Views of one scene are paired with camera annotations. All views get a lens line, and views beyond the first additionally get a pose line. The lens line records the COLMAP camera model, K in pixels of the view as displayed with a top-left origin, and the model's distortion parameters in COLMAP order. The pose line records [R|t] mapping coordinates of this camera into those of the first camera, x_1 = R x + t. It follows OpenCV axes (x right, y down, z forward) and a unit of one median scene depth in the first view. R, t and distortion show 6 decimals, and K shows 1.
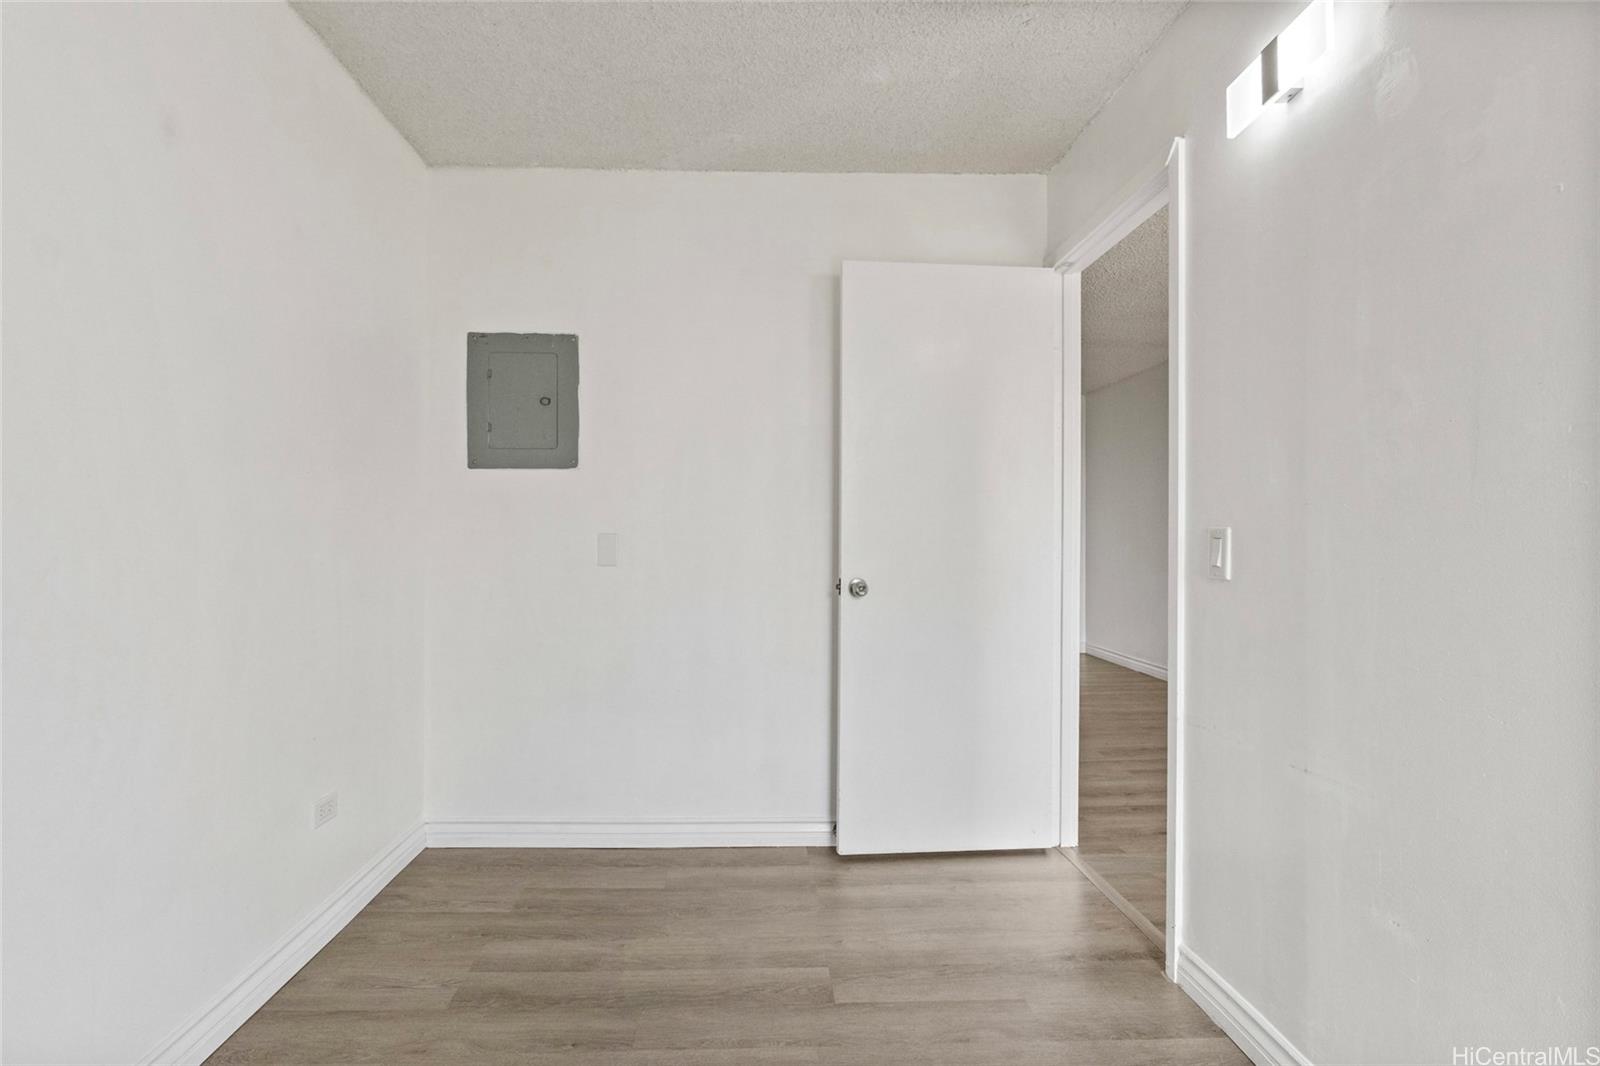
lens RADIAL K [[735.3, 0, 801.5], [0, 735.3, 534.0], [0, 0, 1]] dist [-0.001646, 0.000883]
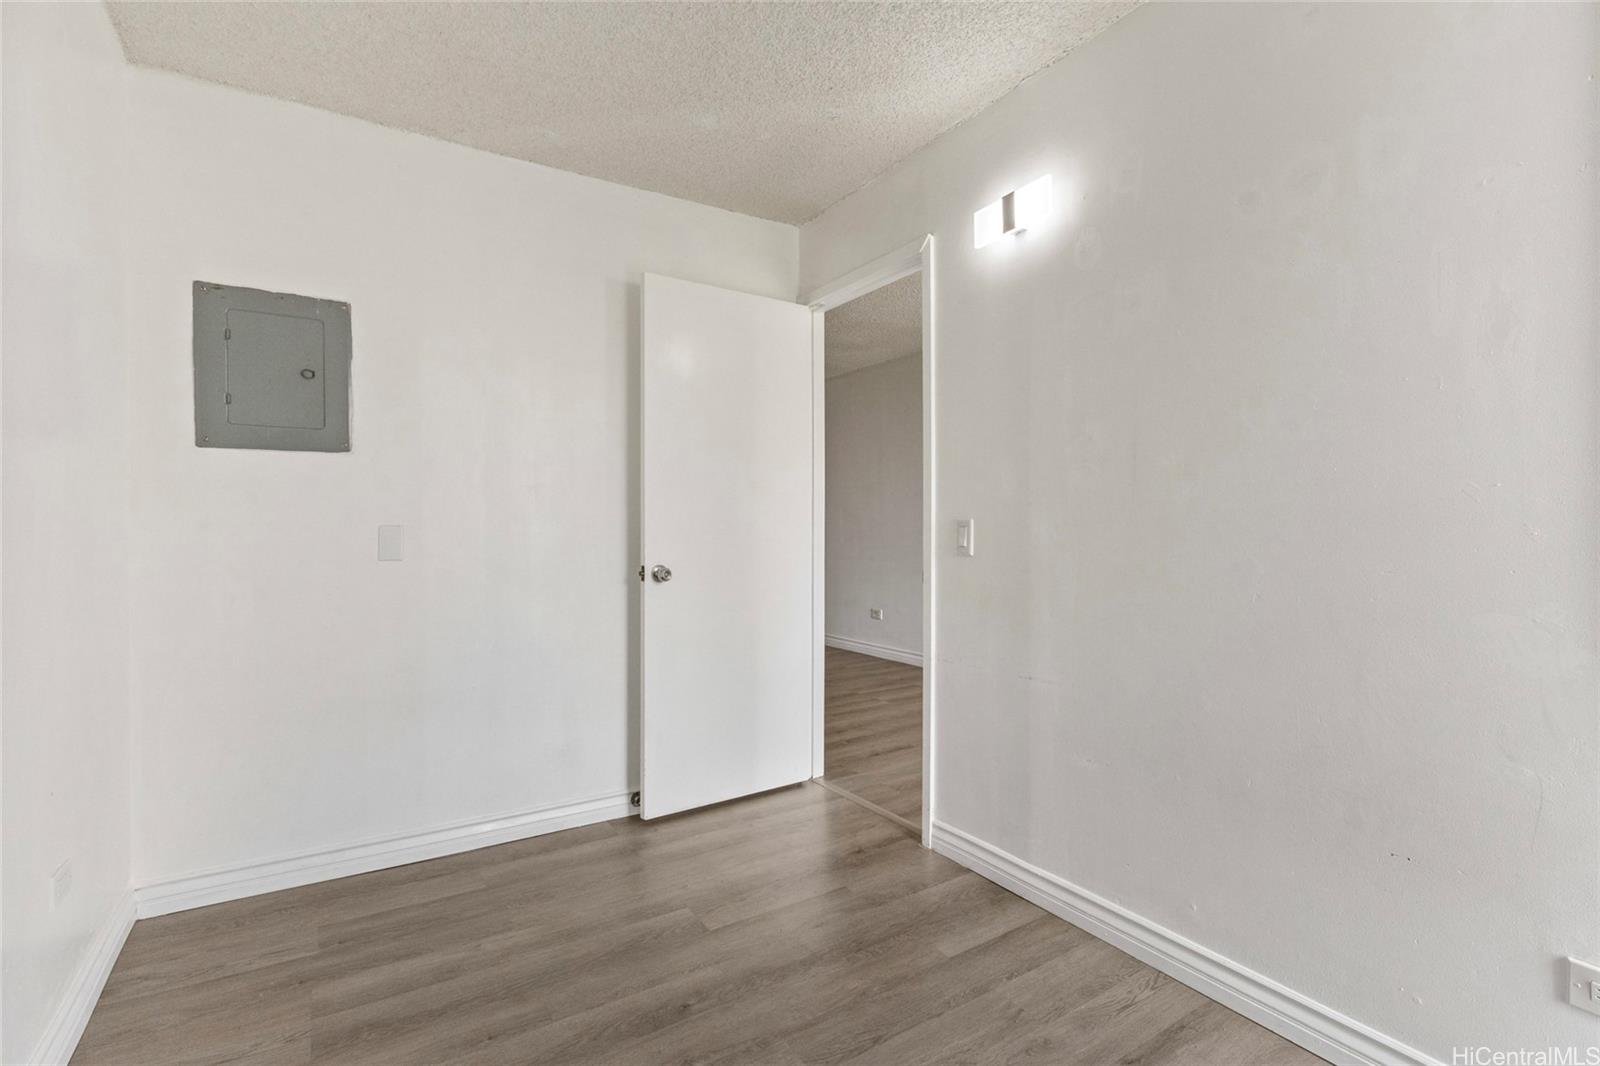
lens RADIAL K [[733.0, 0, 785.0], [0, 733.0, 529.0], [0, 0, 1]] dist [-0.002705, 0.000629]
pose [[0.865659, -0.007400, 0.500579, -0.323469], [0.004040, 0.999961, 0.007797, -0.001371], [-0.500618, -0.004728, 0.865656, -0.040089]]
